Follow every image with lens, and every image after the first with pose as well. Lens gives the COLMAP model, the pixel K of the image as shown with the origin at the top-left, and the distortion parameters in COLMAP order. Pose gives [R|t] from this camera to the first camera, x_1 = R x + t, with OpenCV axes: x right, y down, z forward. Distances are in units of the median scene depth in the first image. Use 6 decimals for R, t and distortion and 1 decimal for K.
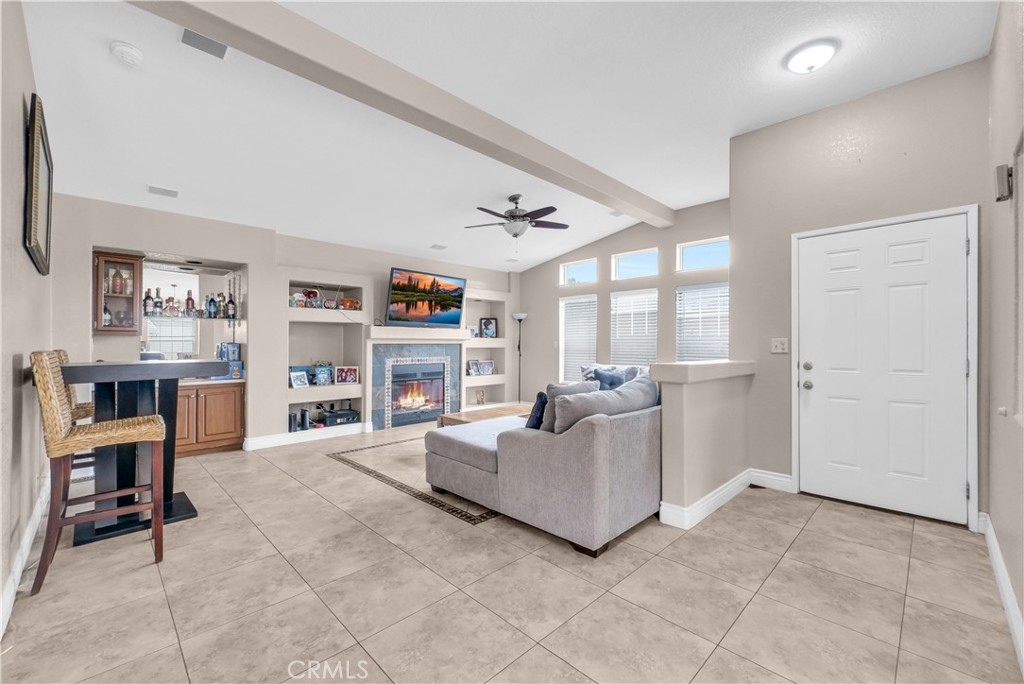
lens RADIAL K [[419.6, 0, 513.9], [0, 419.6, 341.7], [0, 0, 1]] dist [0.006214, -0.000414]
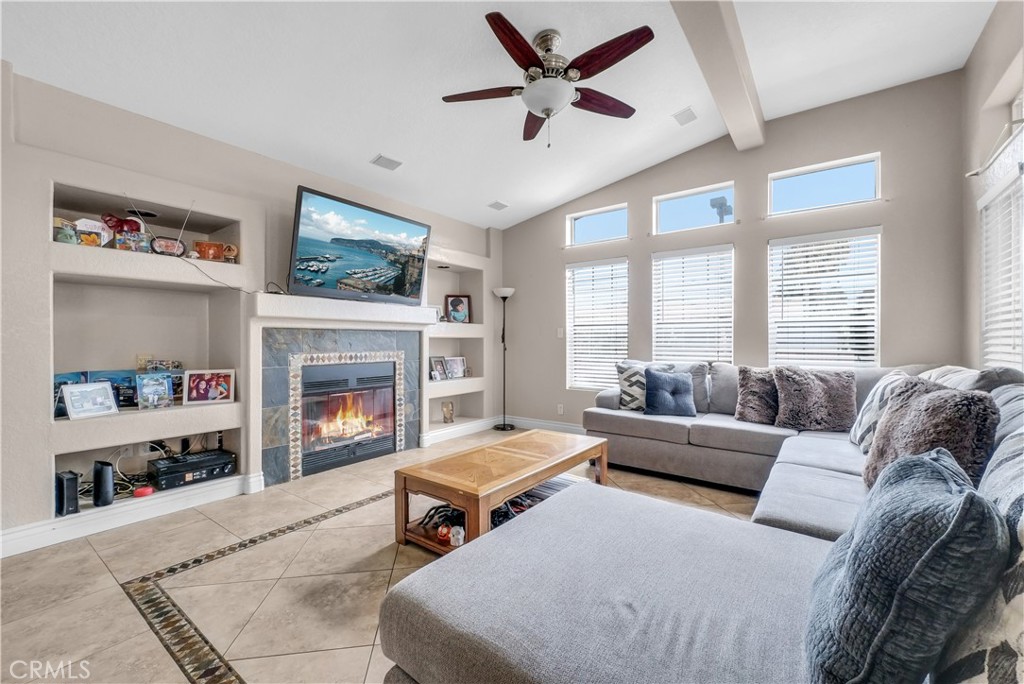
lens RADIAL K [[419.6, 0, 510.1], [0, 419.6, 344.1], [0, 0, 1]] dist [0.006214, -0.000414]
pose [[0.989888, -0.004159, 0.141793, -0.095613], [0.002578, 0.999932, 0.011337, 0.020920], [-0.141830, -0.010857, 0.989831, 0.407071]]
